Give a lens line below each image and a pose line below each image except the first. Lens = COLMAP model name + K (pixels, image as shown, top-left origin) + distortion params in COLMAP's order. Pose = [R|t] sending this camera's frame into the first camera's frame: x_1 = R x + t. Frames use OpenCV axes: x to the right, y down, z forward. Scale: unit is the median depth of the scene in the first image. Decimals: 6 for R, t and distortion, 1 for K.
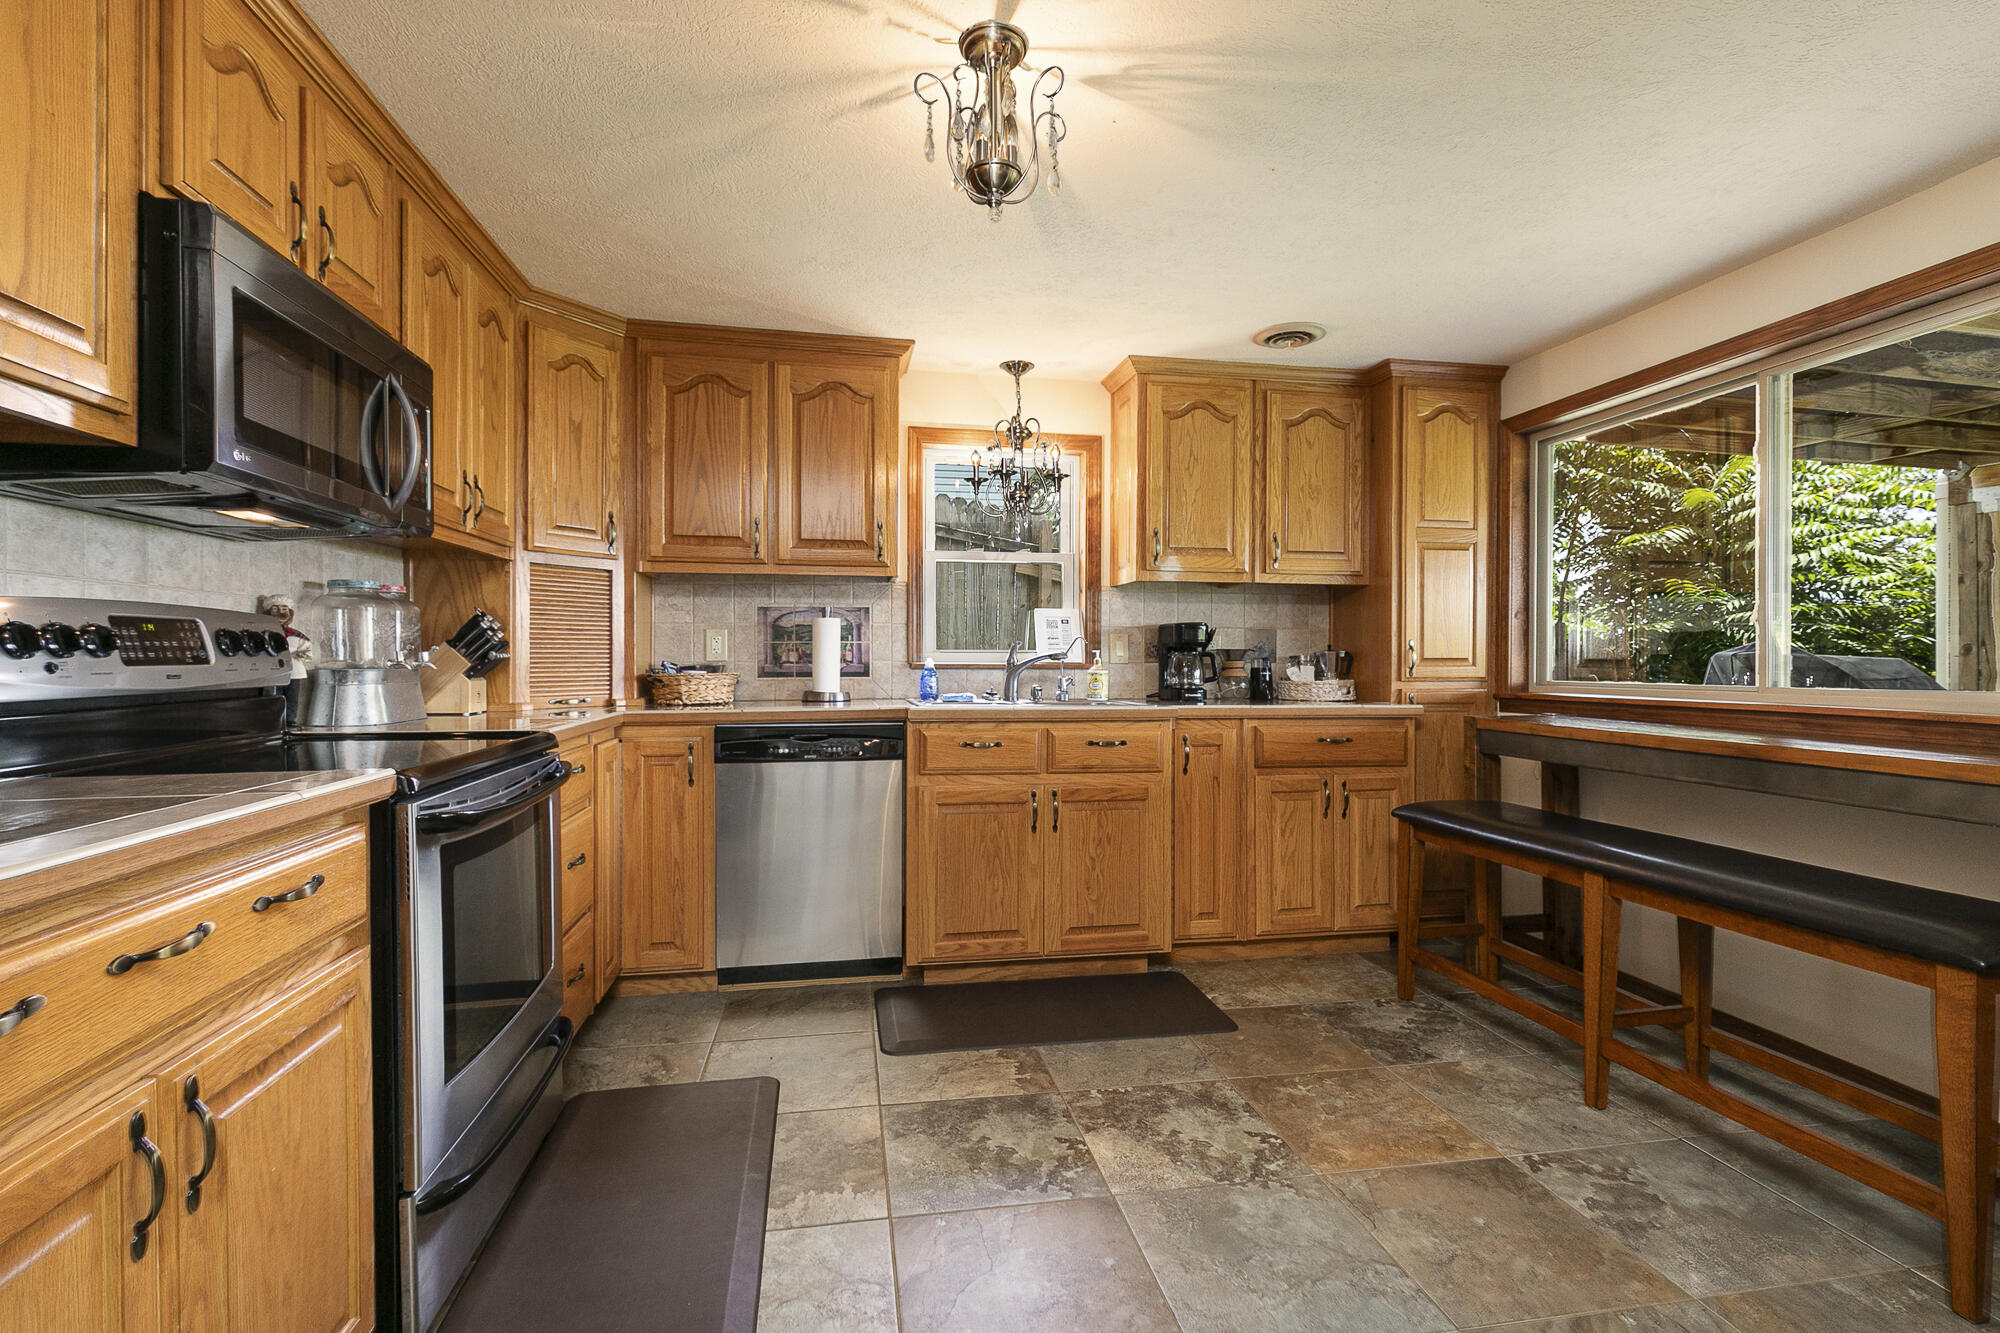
lens RADIAL K [[926.7, 0, 1001.4], [0, 926.7, 663.5], [0, 0, 1]] dist [0.007918, 0.000078]
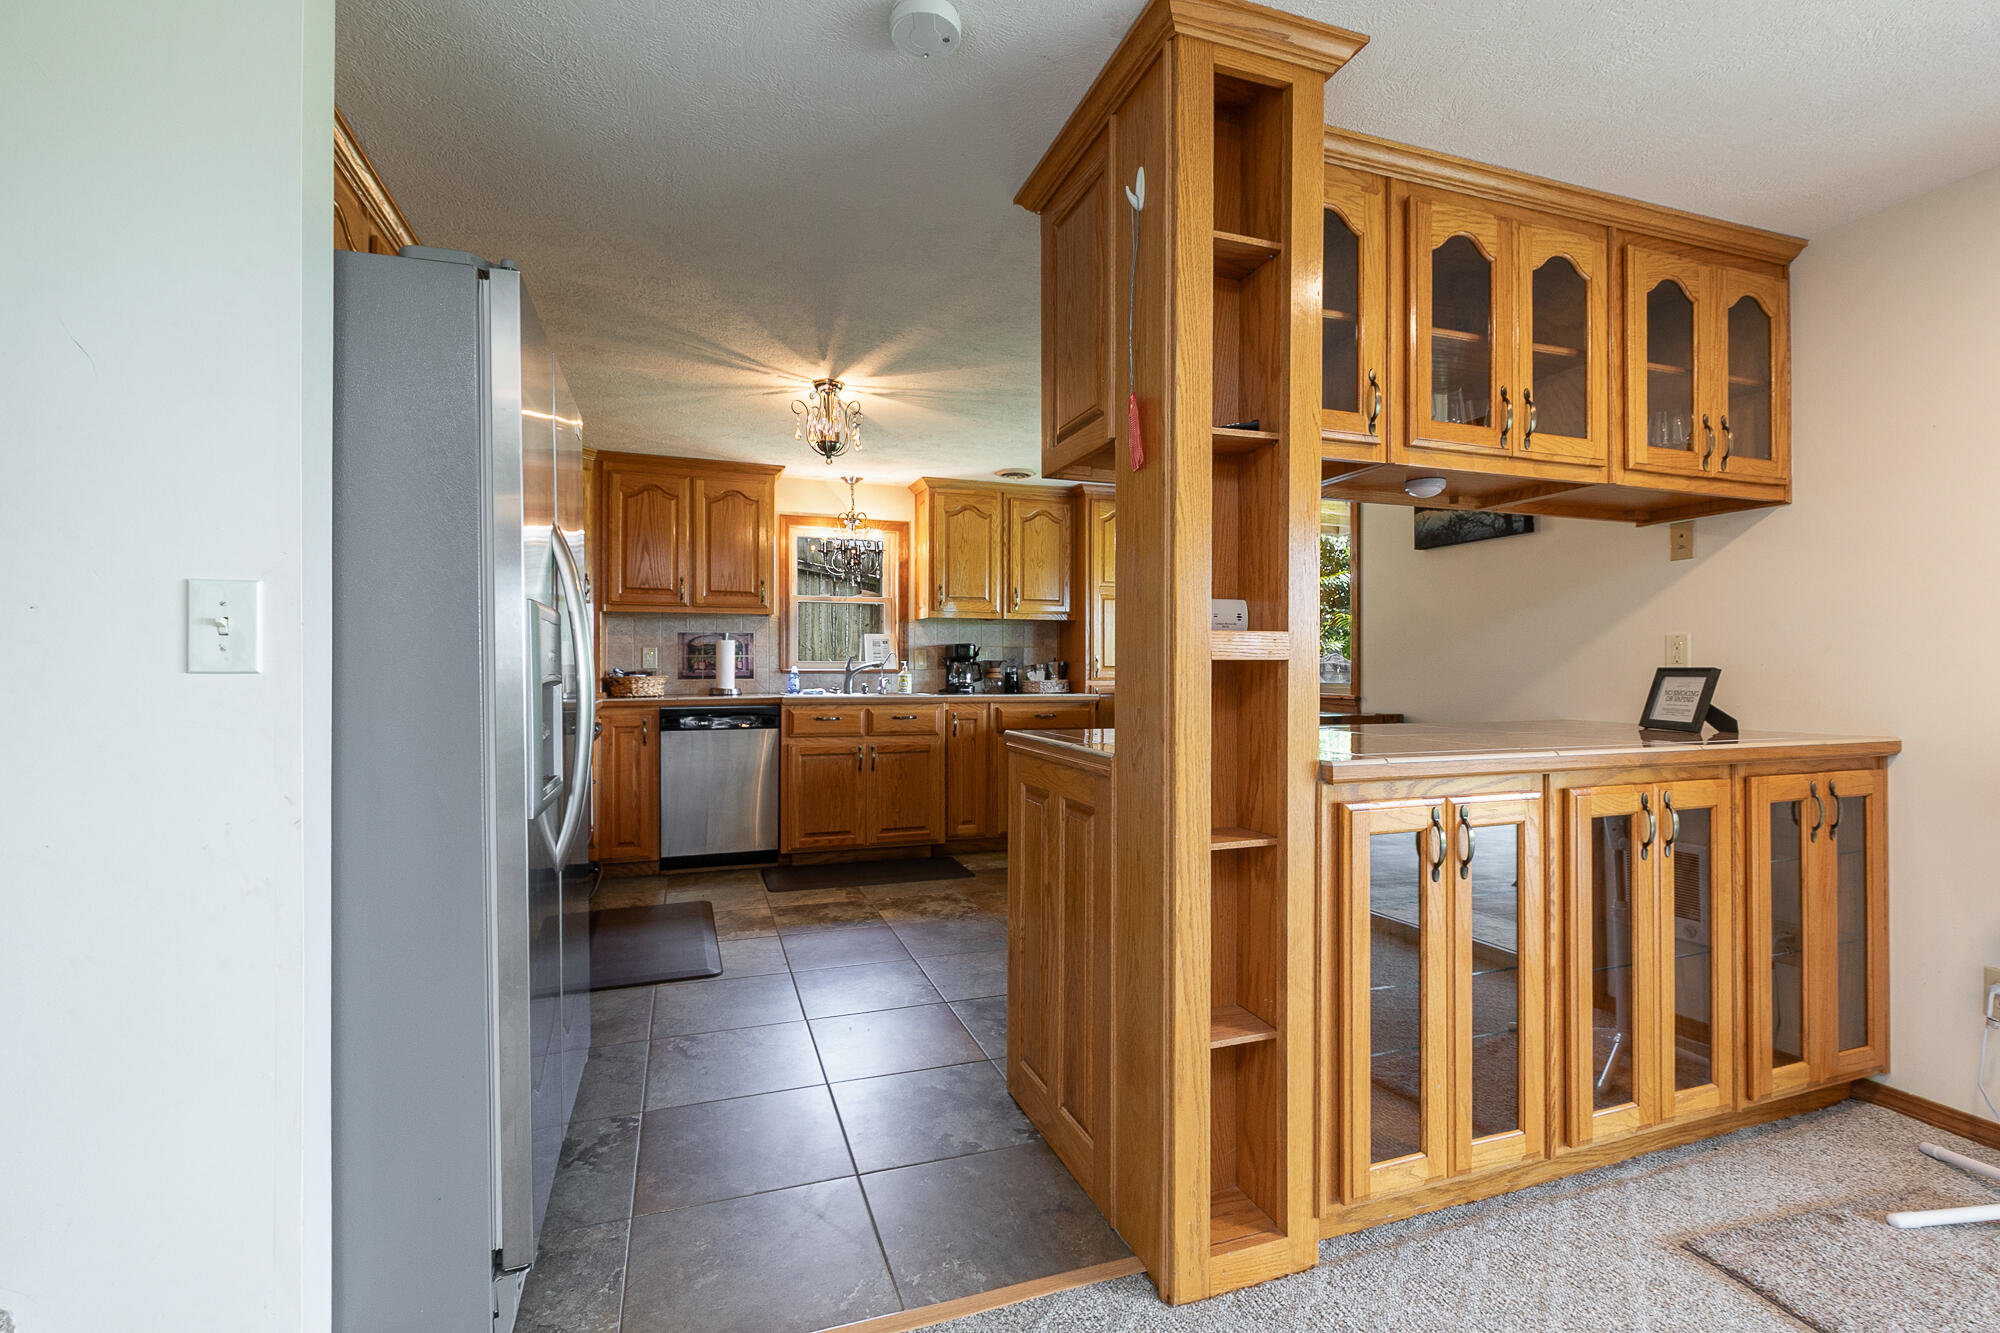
lens RADIAL K [[926.7, 0, 1013.5], [0, 926.7, 665.1], [0, 0, 1]] dist [0.007918, 0.000078]
pose [[0.986649, -0.000721, 0.162860, 0.031282], [0.001765, 0.999979, -0.006265, 0.002544], [-0.162852, 0.006469, 0.986629, -0.588570]]
